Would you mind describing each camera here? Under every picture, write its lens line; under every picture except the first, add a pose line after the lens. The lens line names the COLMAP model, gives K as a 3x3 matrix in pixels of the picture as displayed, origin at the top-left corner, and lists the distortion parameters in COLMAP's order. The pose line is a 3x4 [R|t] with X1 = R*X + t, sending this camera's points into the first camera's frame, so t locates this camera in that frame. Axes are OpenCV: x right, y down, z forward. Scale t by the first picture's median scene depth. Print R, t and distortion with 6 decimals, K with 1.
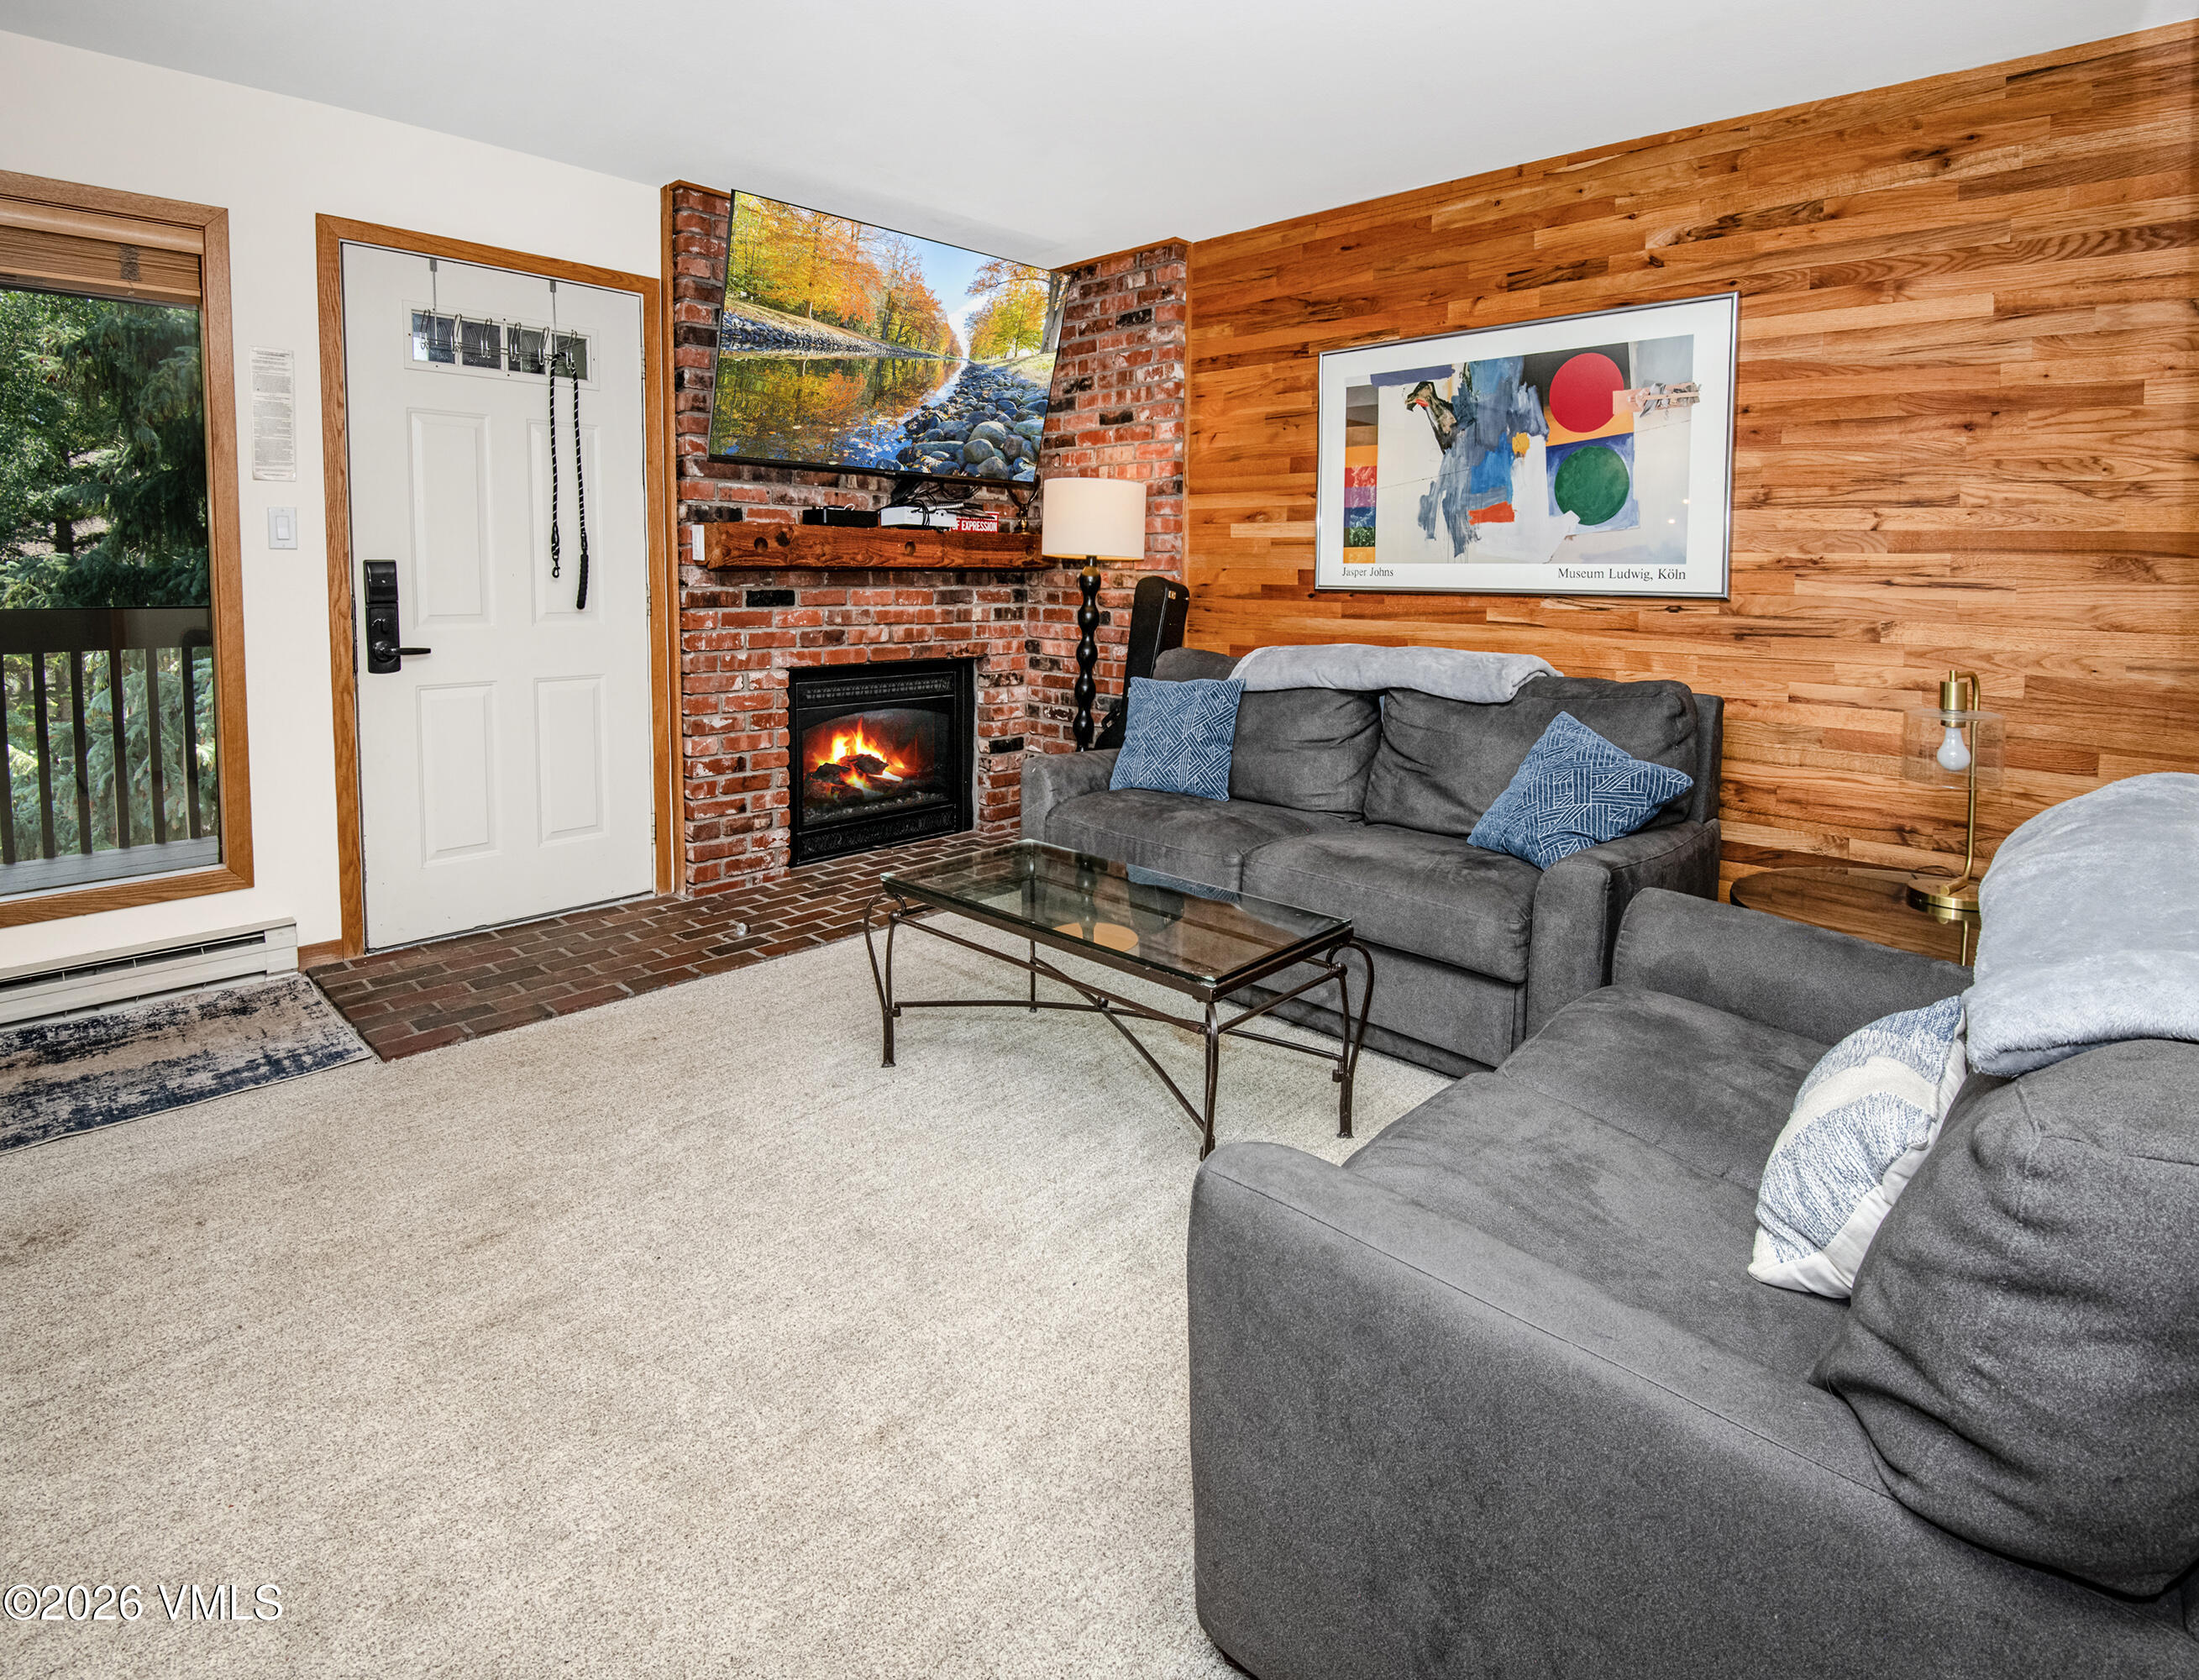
lens RADIAL K [[1024.0, 0, 1055.5], [0, 1024.0, 653.9], [0, 0, 1]] dist [-0.016330, -0.007852]
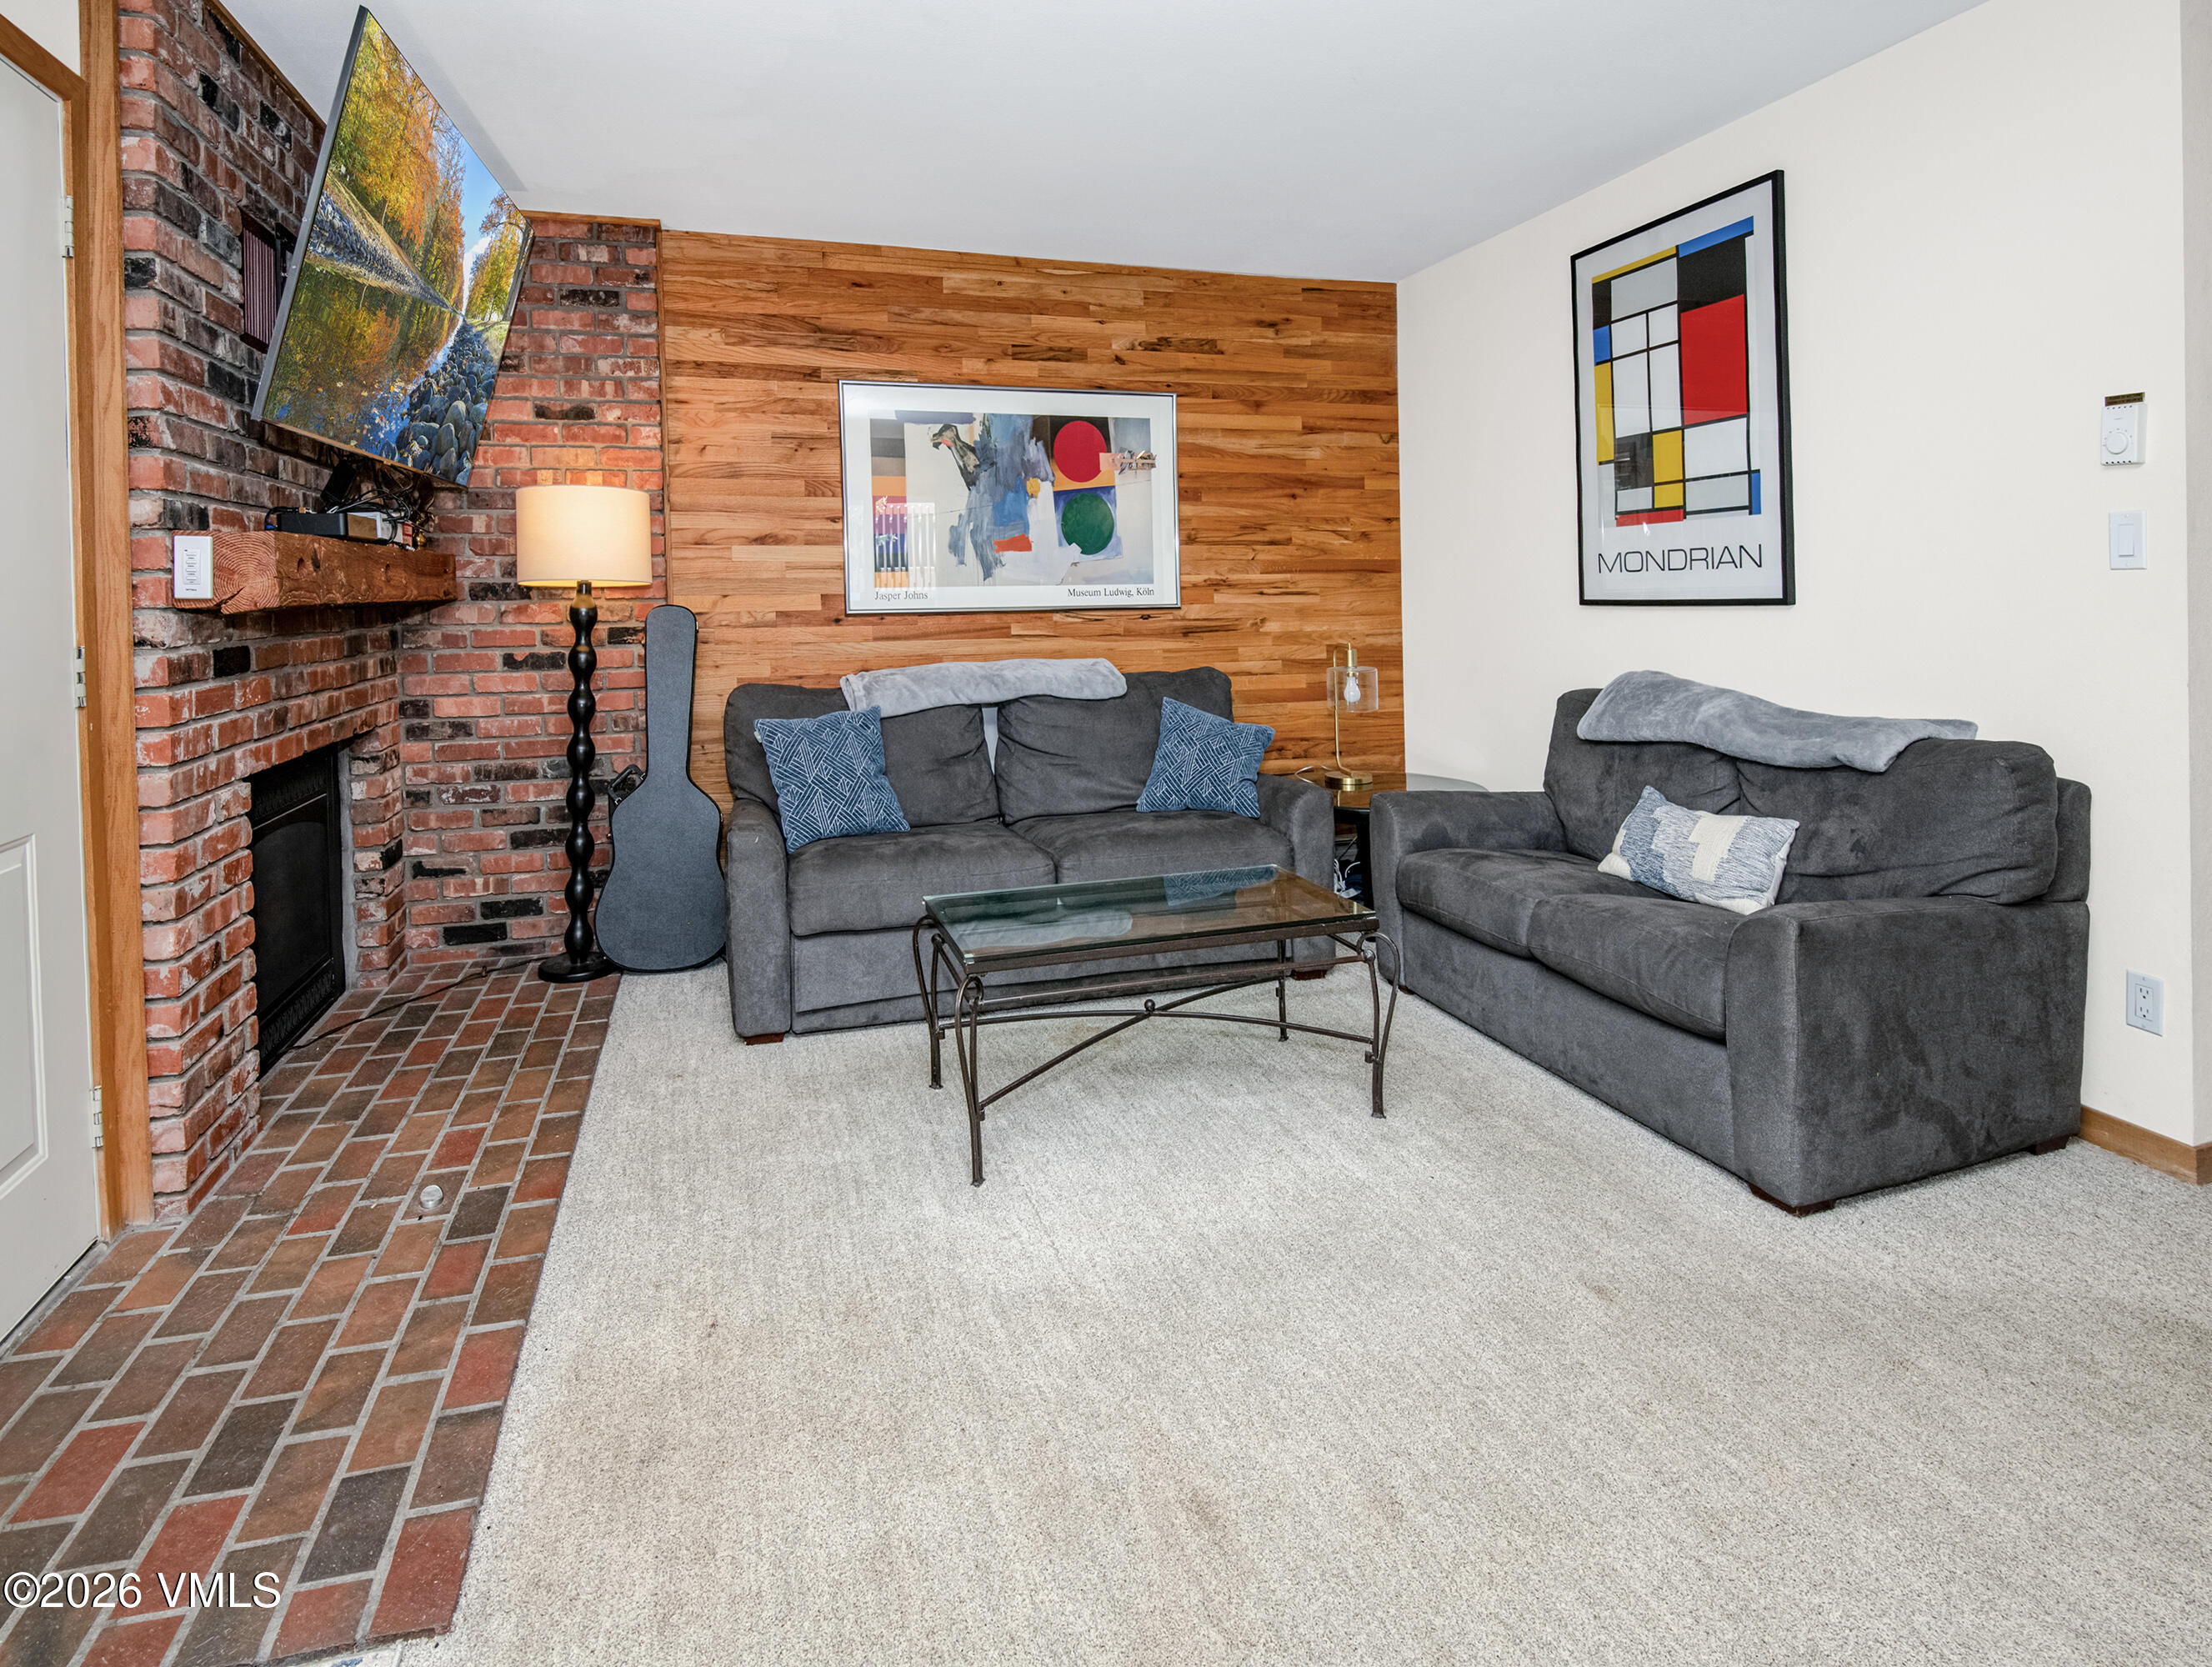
lens RADIAL K [[1140.8, 0, 1008.1], [0, 1140.8, 599.2], [0, 0, 1]] dist [0.014523, -0.001432]
pose [[0.534133, -0.022854, 0.845092, -0.640497], [0.086842, 0.995830, -0.027957, -0.034282], [-0.840929, 0.088322, 0.533890, 0.287186]]
